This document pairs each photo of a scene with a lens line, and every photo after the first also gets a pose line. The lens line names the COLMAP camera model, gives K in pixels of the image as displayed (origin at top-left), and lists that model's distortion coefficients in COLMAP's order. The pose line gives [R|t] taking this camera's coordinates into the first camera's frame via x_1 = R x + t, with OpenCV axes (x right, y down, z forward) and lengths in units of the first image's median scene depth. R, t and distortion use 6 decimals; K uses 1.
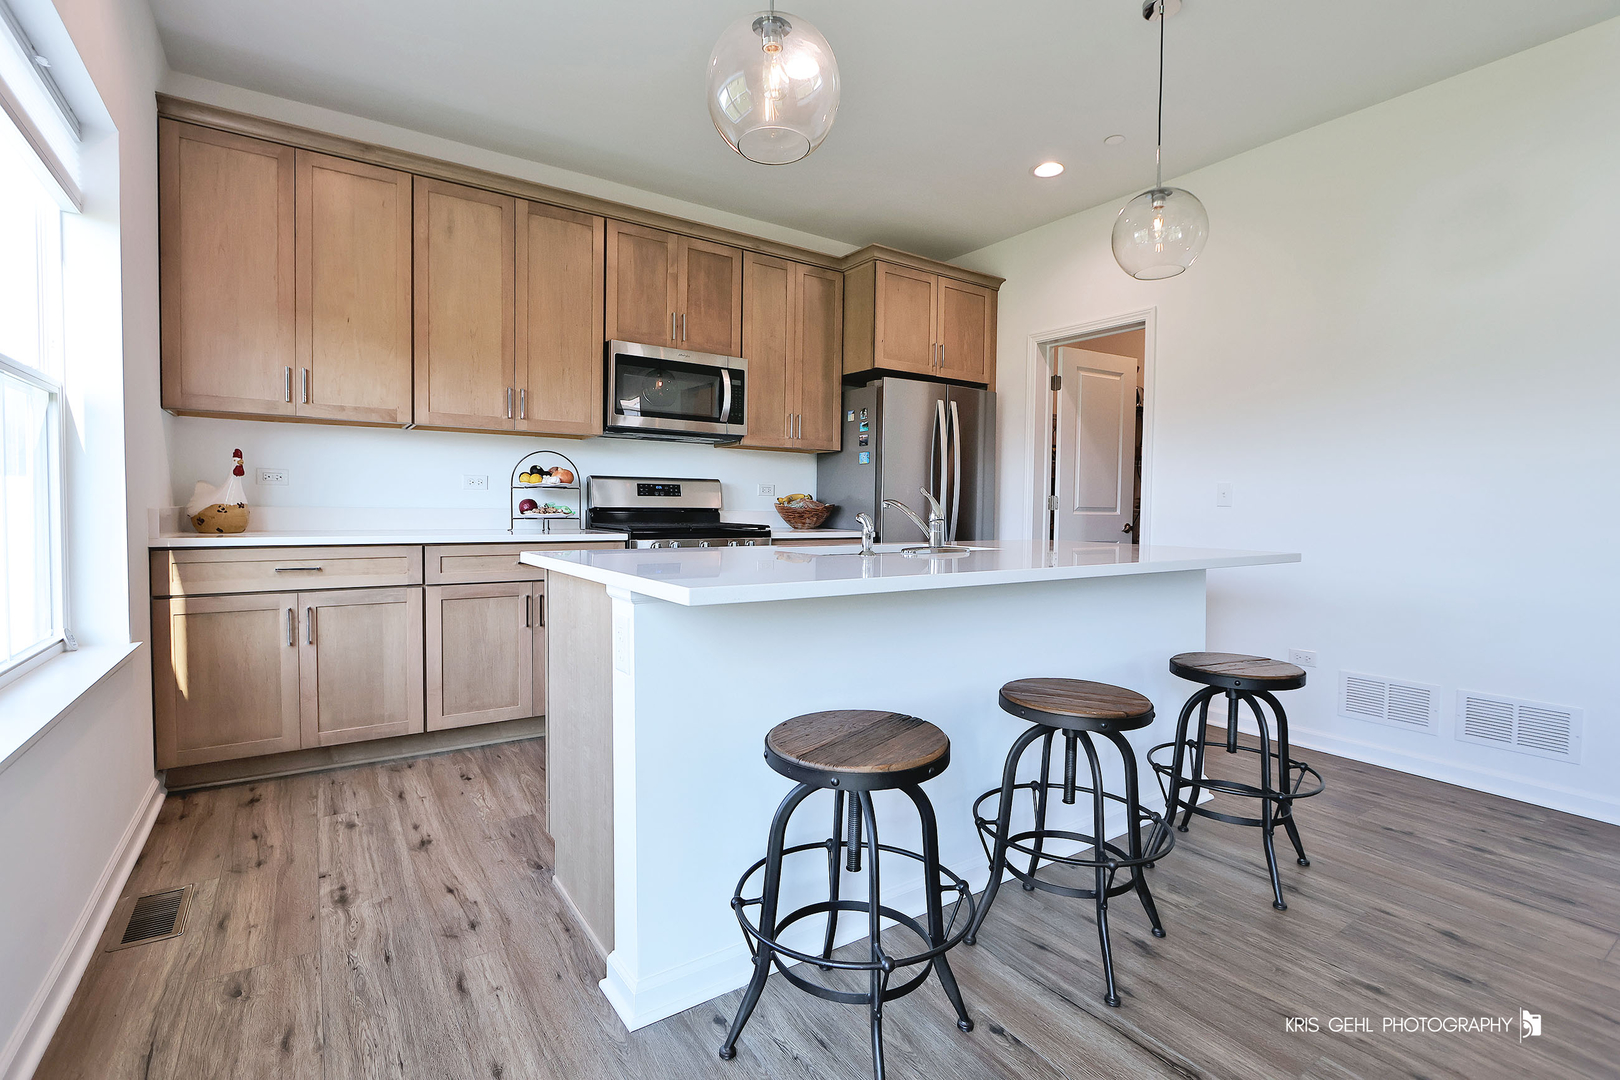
lens RADIAL K [[733.6, 0, 766.4], [0, 733.6, 534.2], [0, 0, 1]] dist [-0.000309, 0.000336]
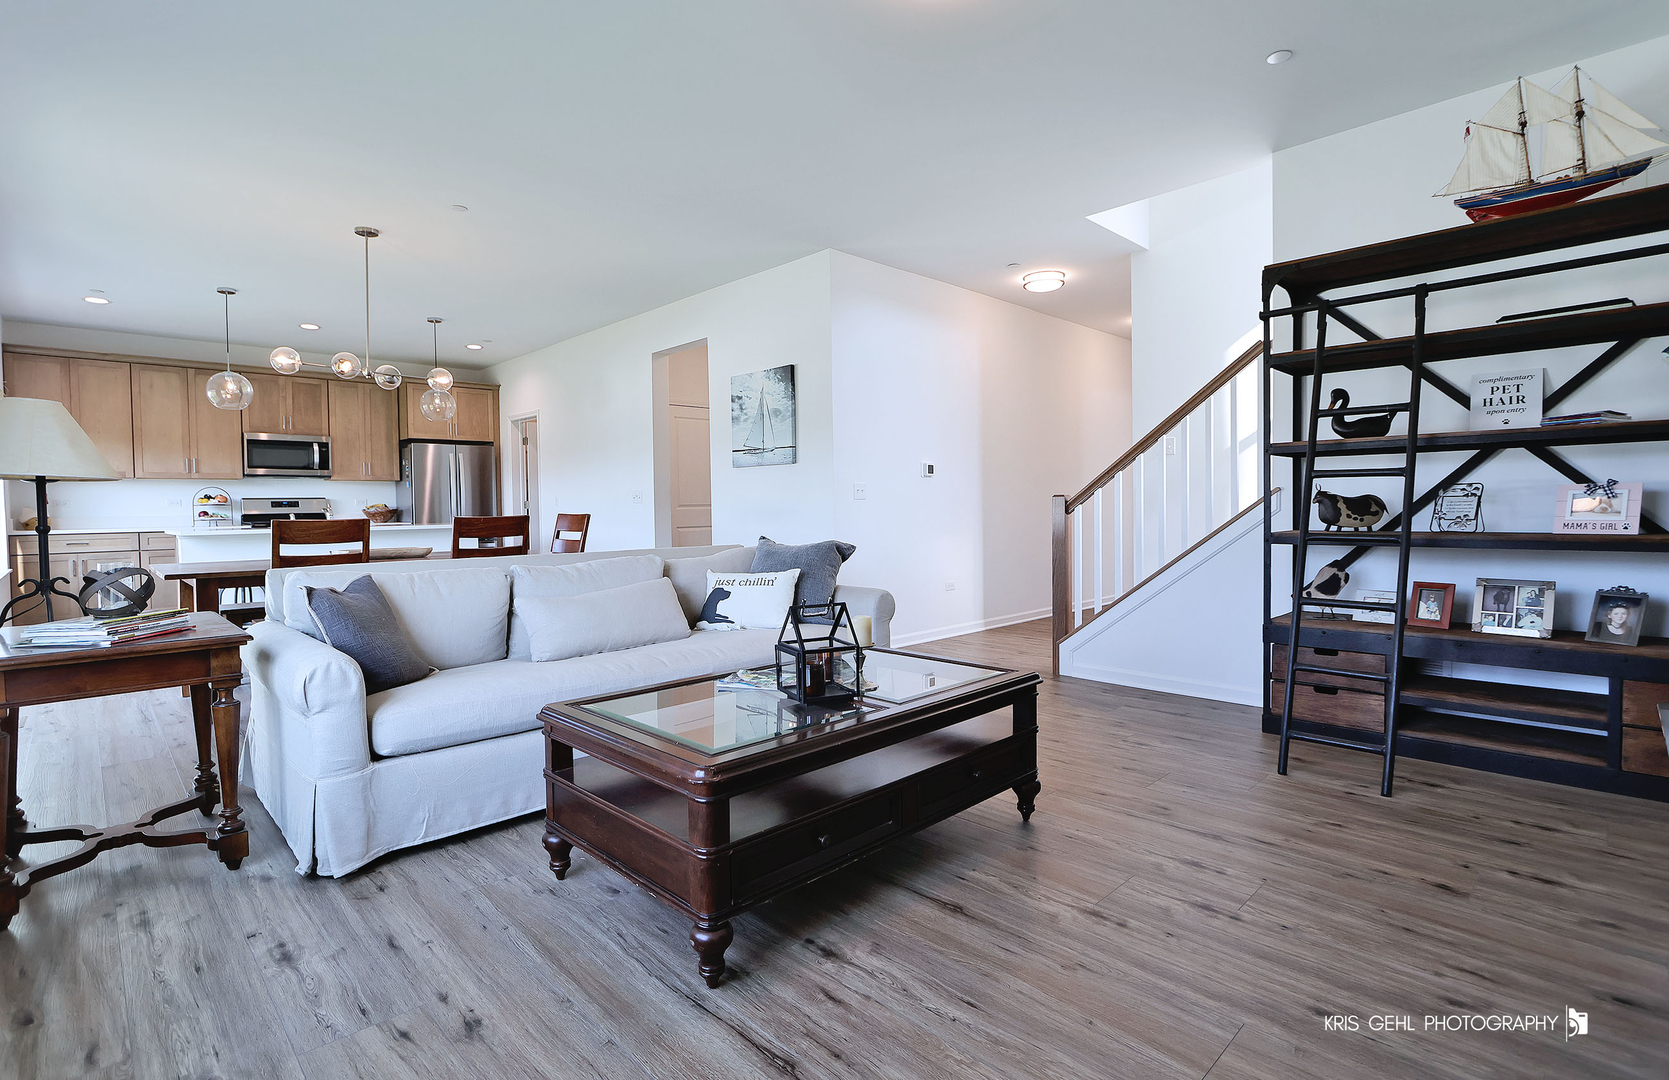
lens RADIAL K [[787.3, 0, 834.5], [0, 787.3, 540.0], [0, 0, 1]] dist [-0.049773, 0.011735]
pose [[0.975642, -0.035586, 0.216461, 0.844071], [0.035255, 0.999364, 0.005391, 0.075799], [-0.216515, 0.002371, 0.976276, -1.325814]]
